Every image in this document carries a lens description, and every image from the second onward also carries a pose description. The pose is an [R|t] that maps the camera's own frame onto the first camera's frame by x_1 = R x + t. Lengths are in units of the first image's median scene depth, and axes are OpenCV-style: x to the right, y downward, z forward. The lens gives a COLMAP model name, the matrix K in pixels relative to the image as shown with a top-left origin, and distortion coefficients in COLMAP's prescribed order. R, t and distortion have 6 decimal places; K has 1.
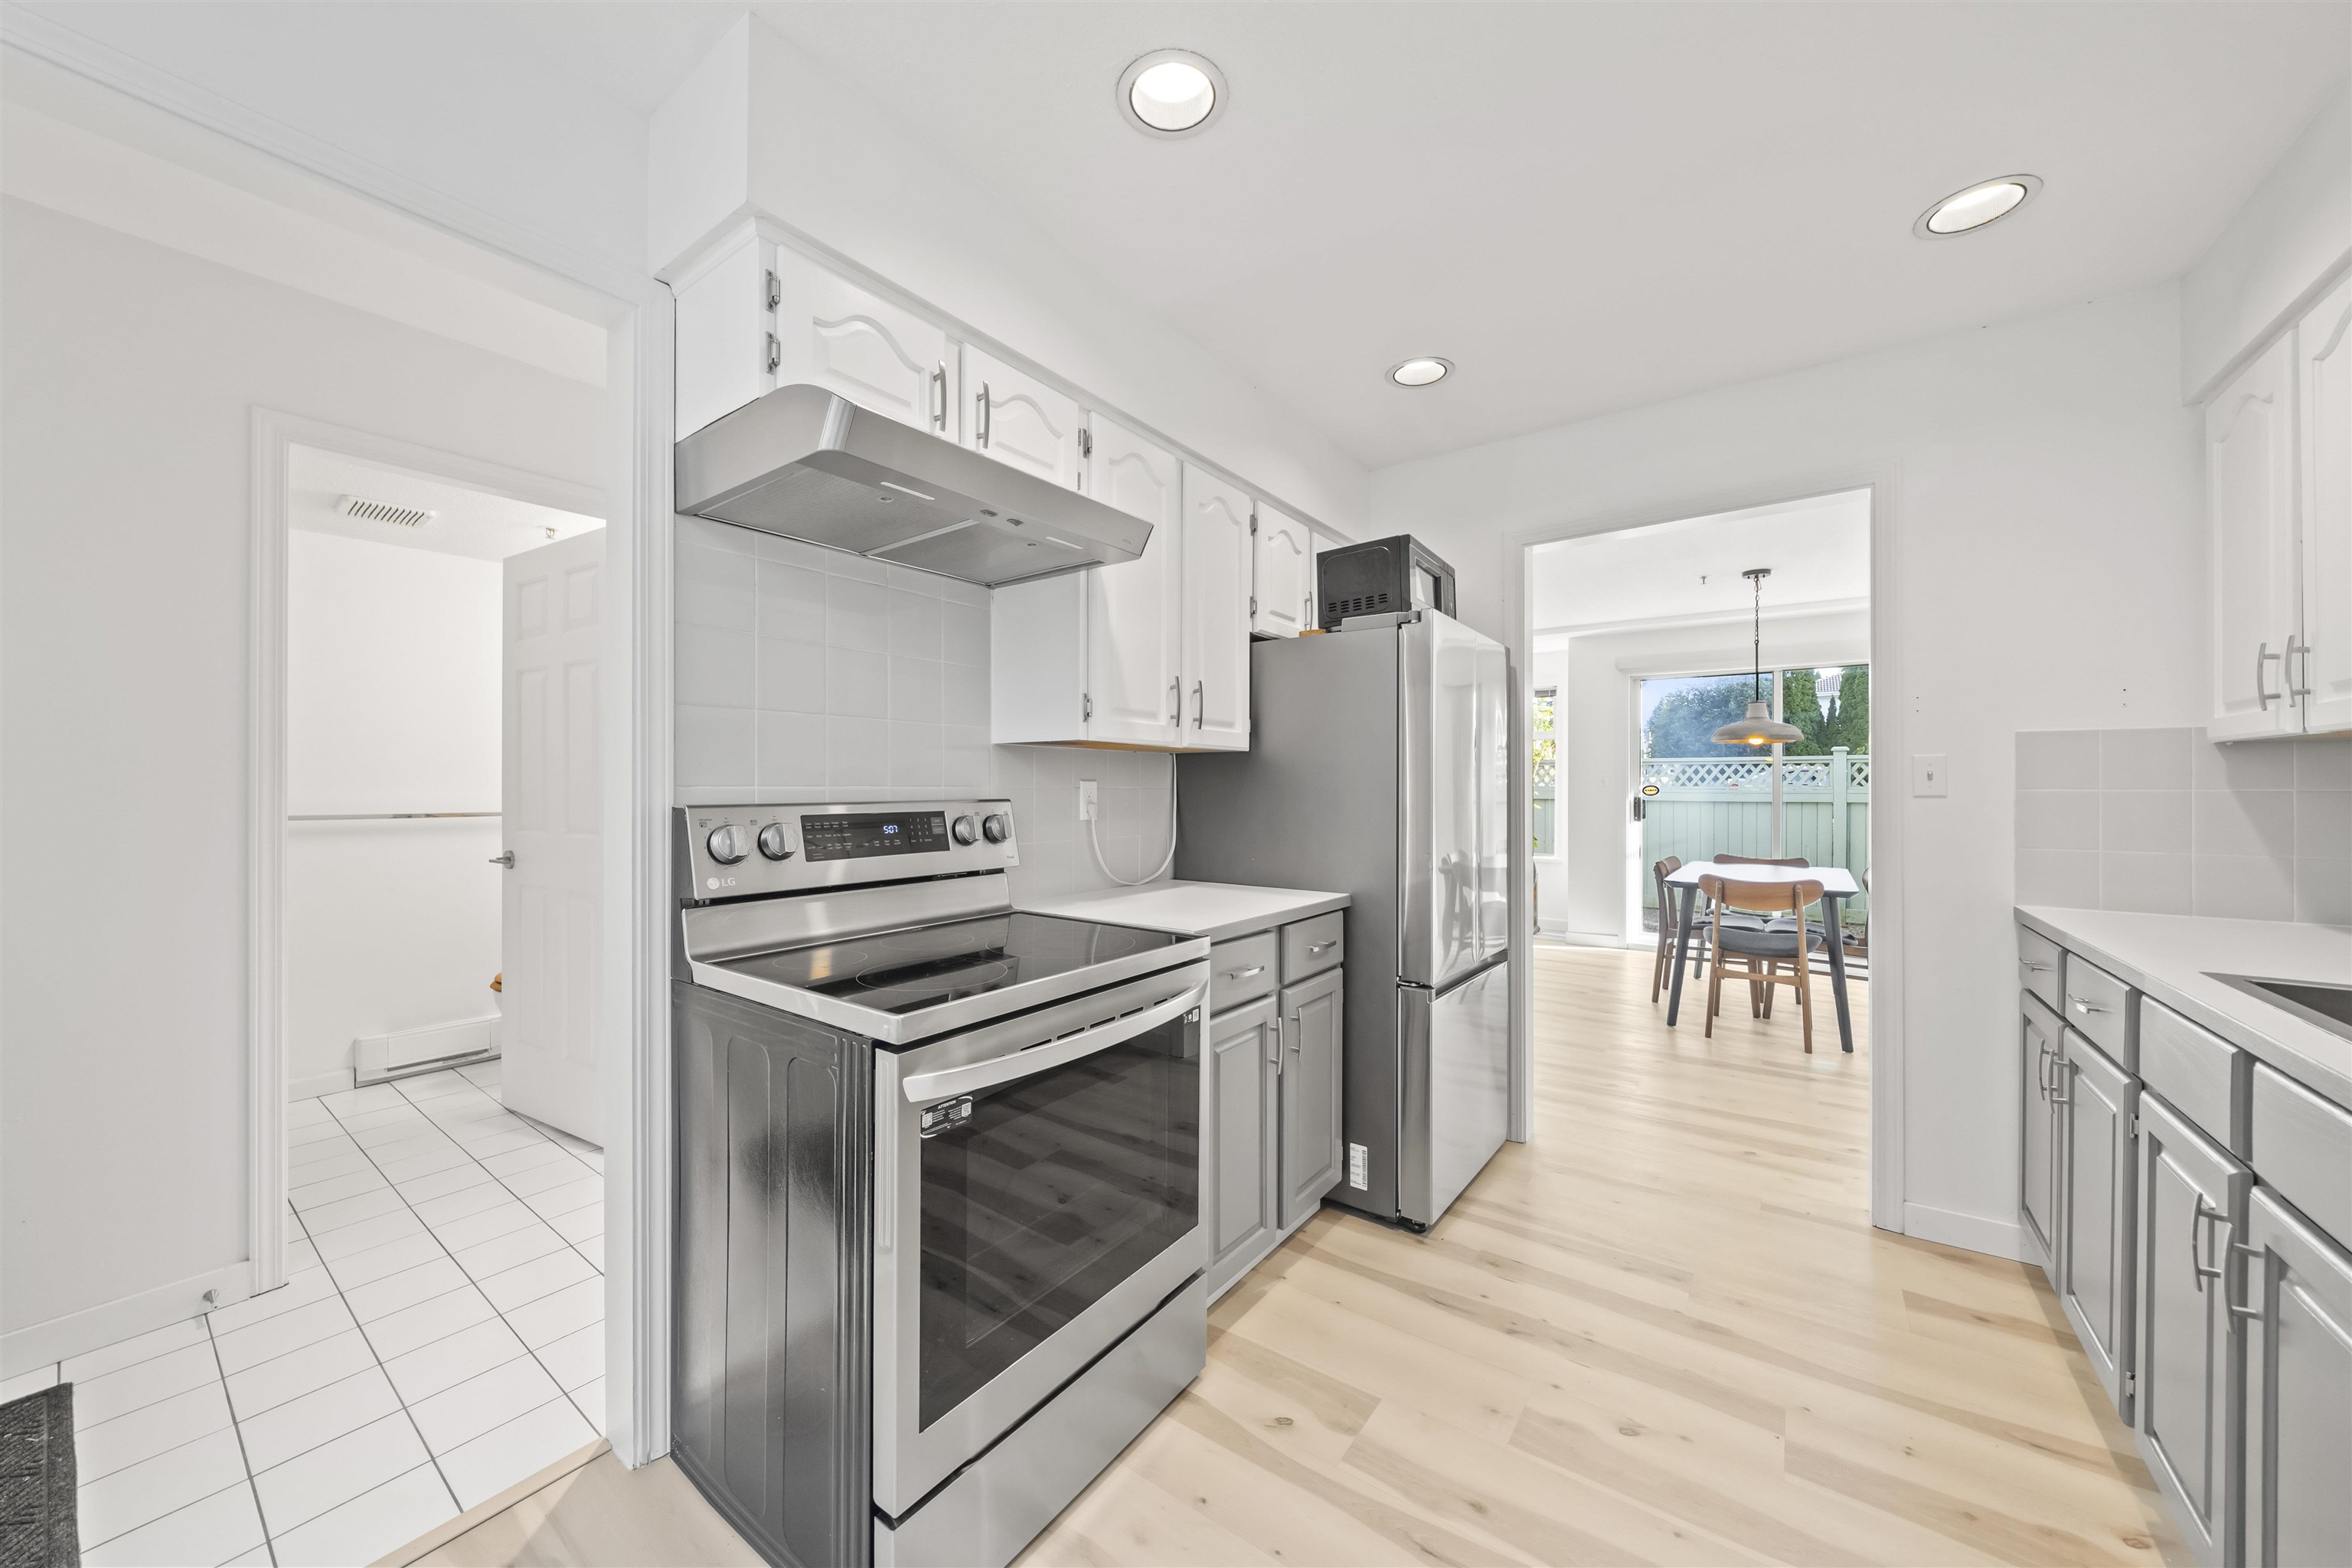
lens RADIAL K [[836.1, 0, 1169.2], [0, 836.1, 784.1], [0, 0, 1]] dist [-0.005900, 0.000075]
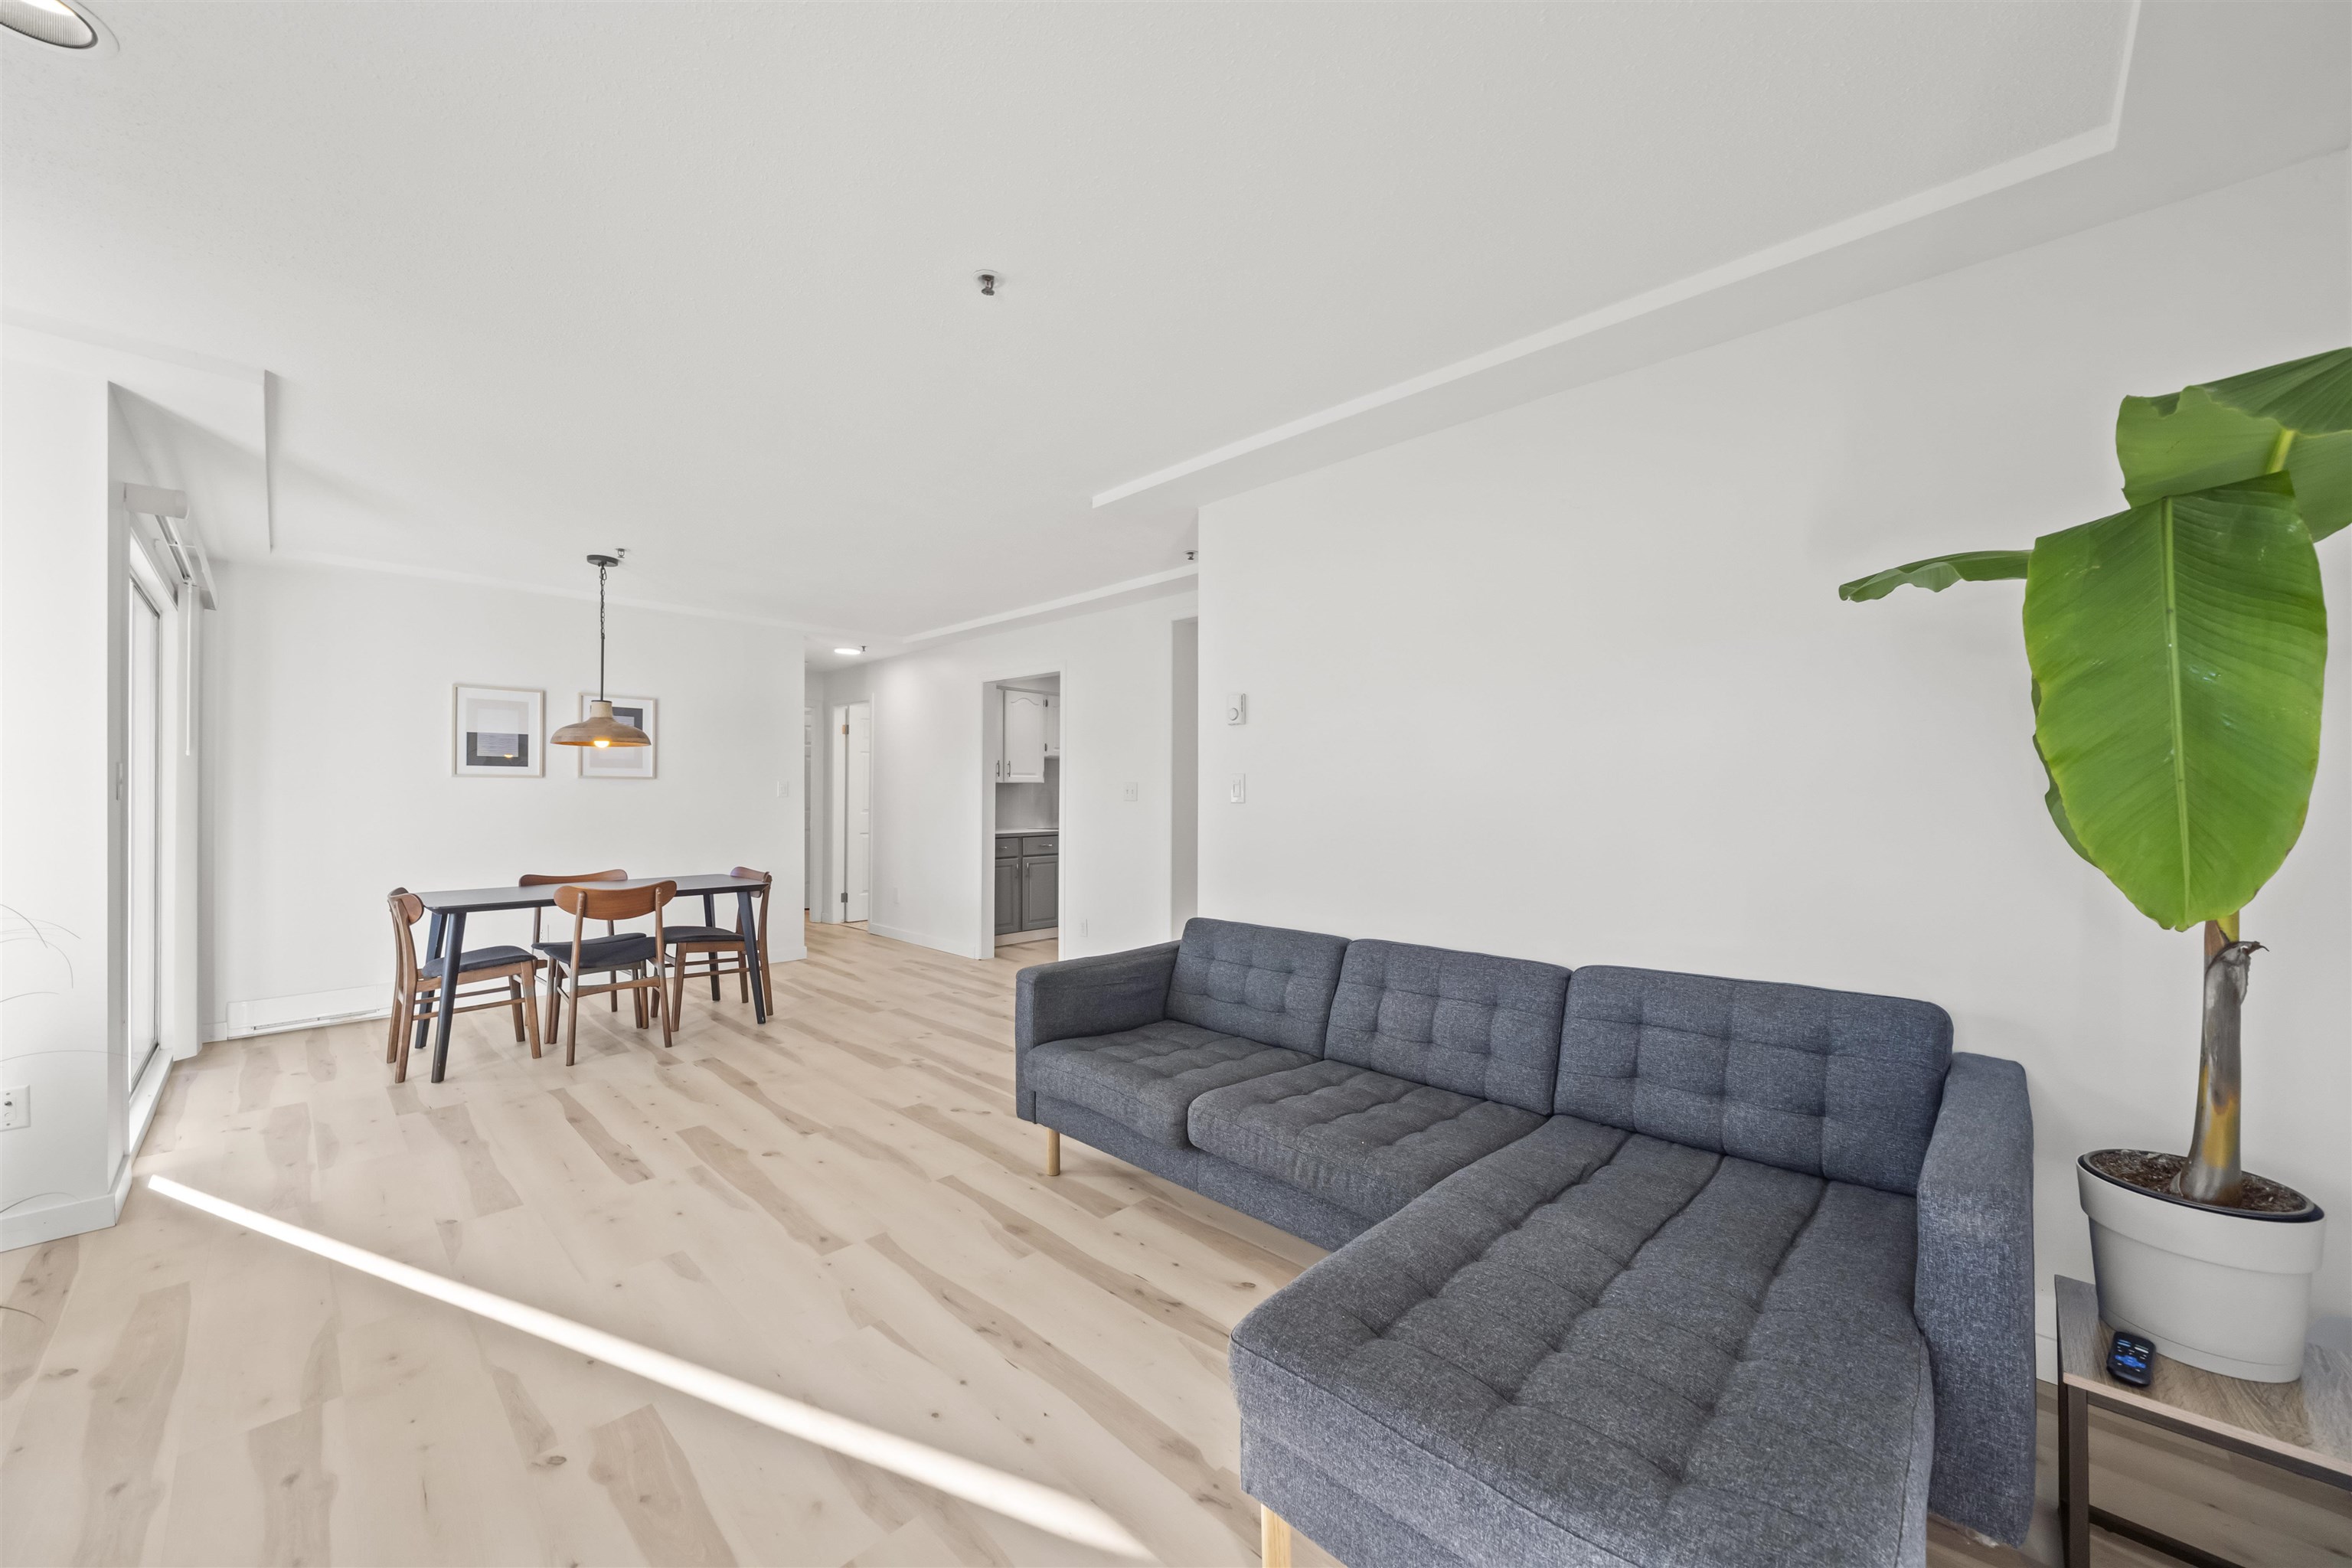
lens RADIAL K [[858.5, 0, 1175.3], [0, 858.5, 791.5], [0, 0, 1]] dist [-0.014045, -0.000007]
pose [[-0.993040, -0.005238, 0.117664, -0.071503], [-0.006109, 0.999957, -0.007044, 0.010004], [-0.117622, -0.007714, -0.993029, 4.017991]]
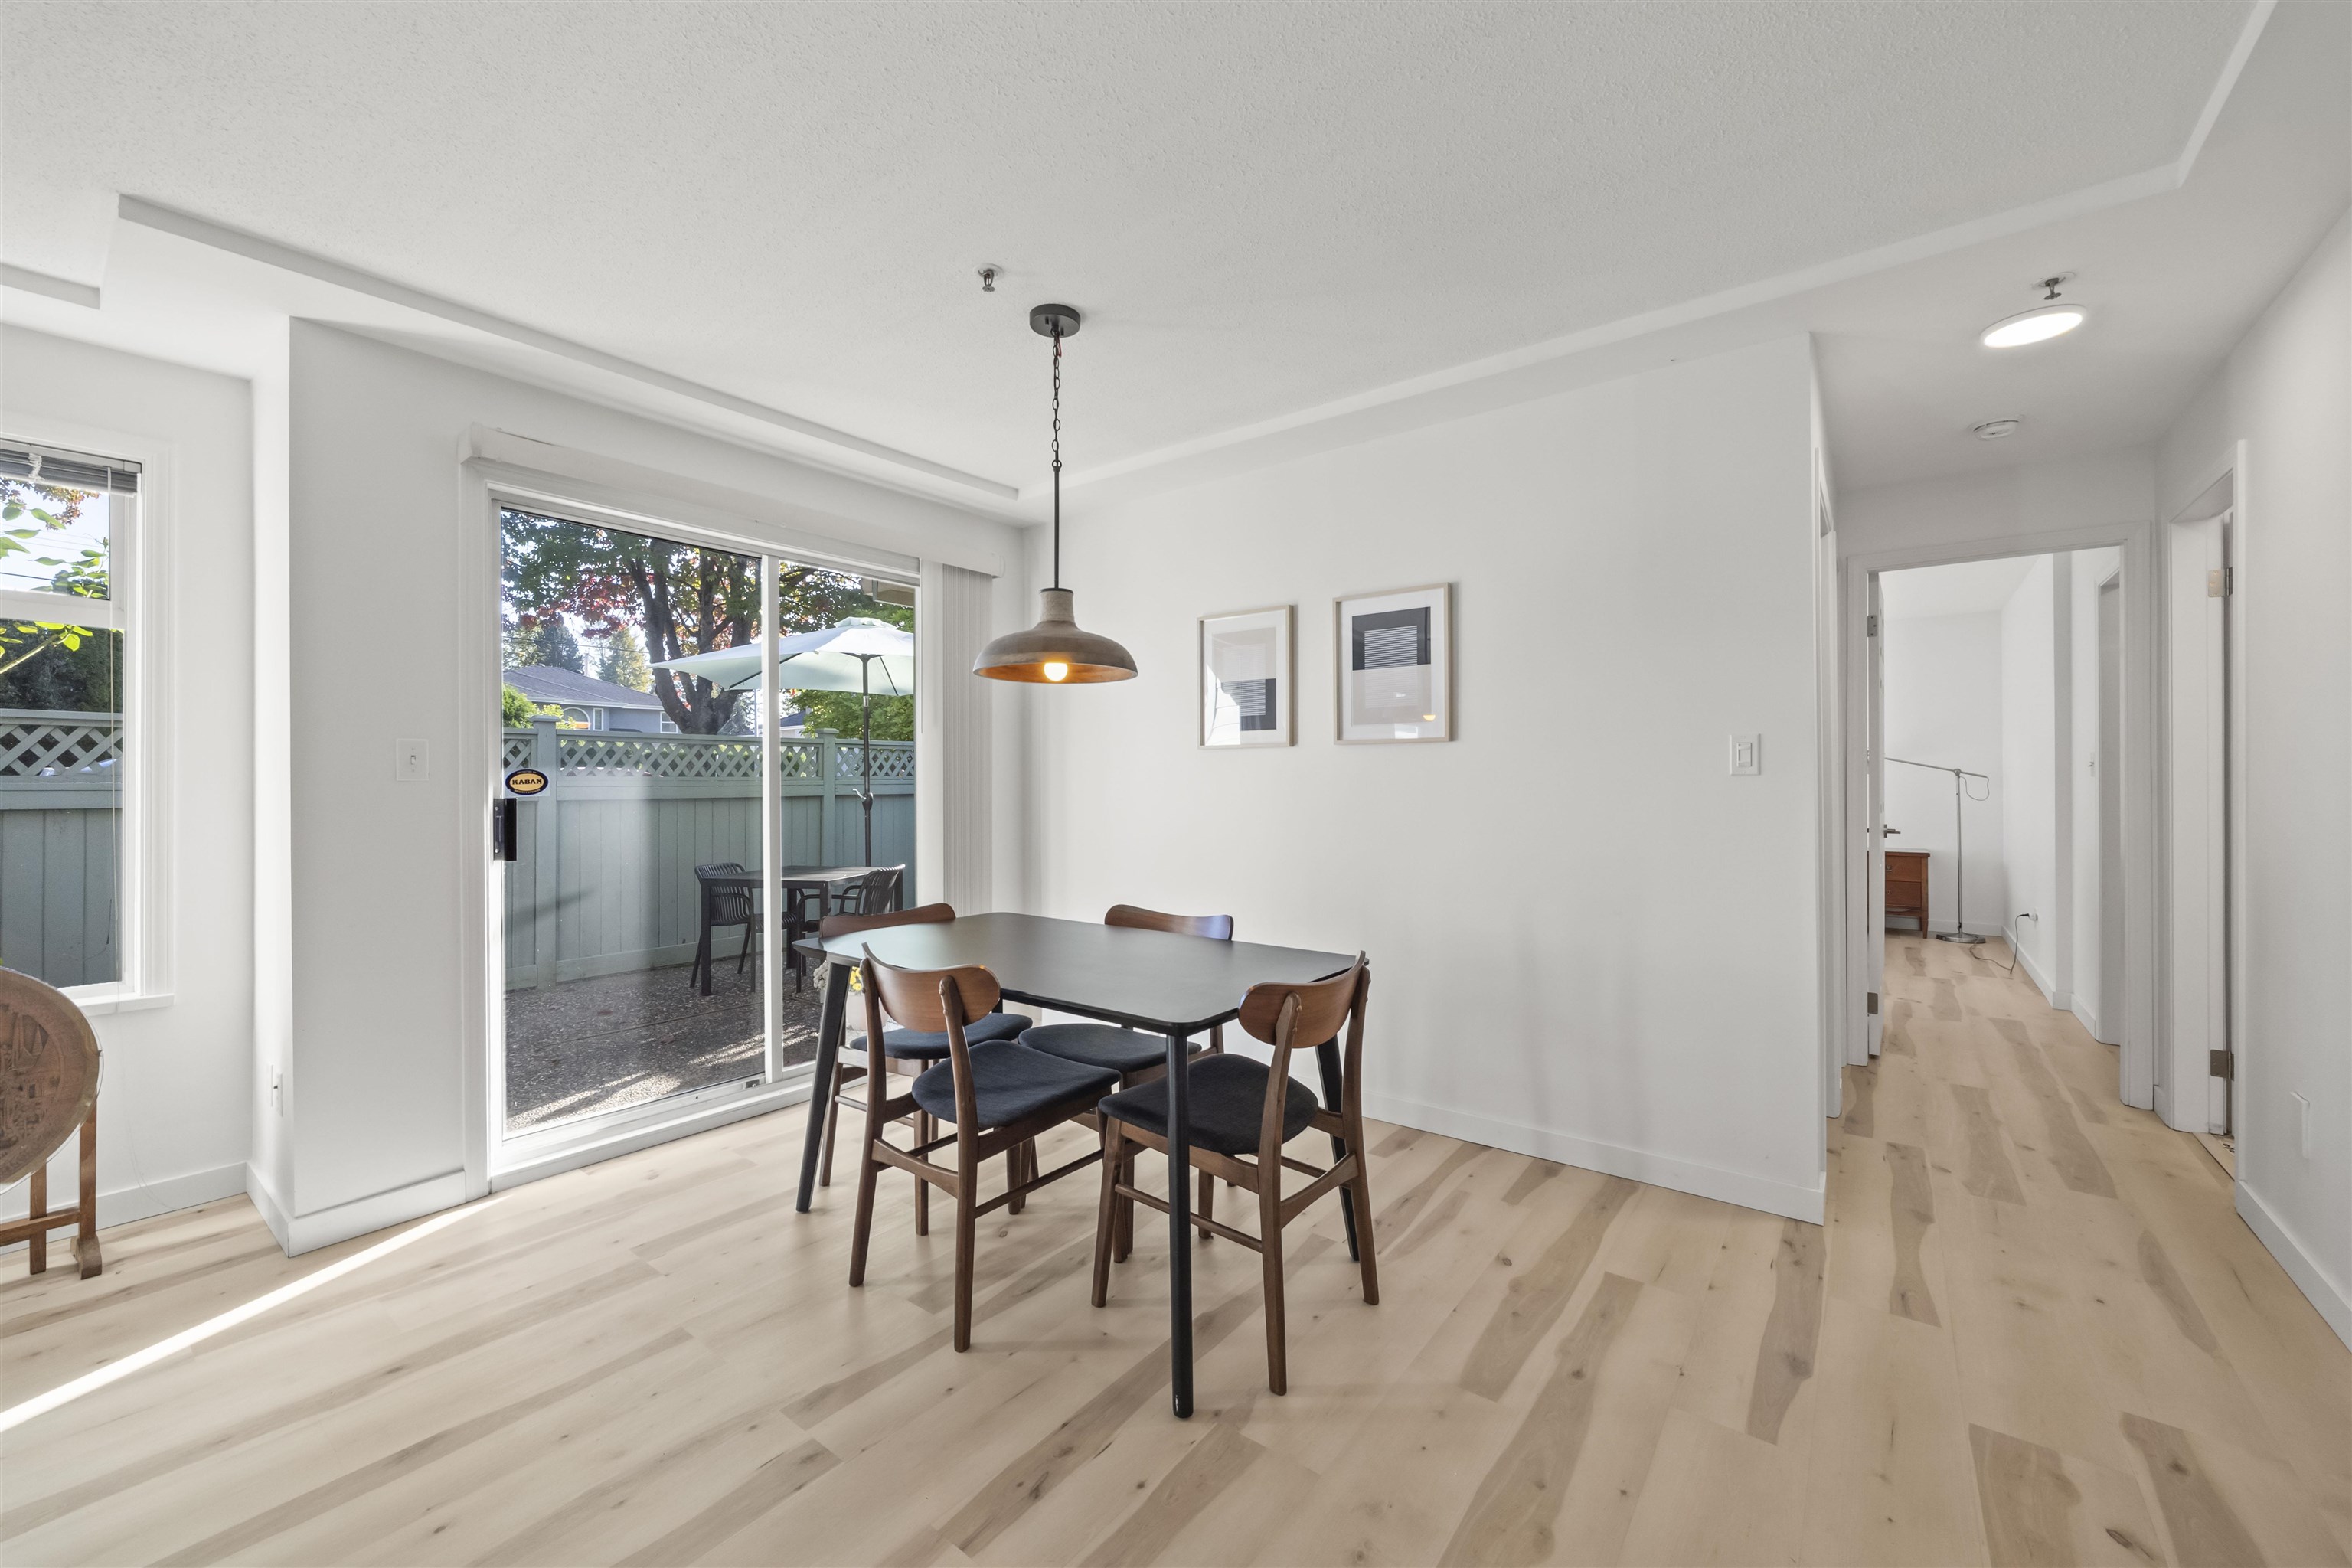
lens RADIAL K [[910.7, 0, 1172.0], [0, 910.7, 777.3], [0, 0, 1]] dist [-0.001407, -0.000002]
pose [[0.018466, -0.001351, 0.999829, 0.399430], [0.000355, 0.999999, 0.001345, 0.017272], [-0.999829, 0.000330, 0.018467, 1.998840]]
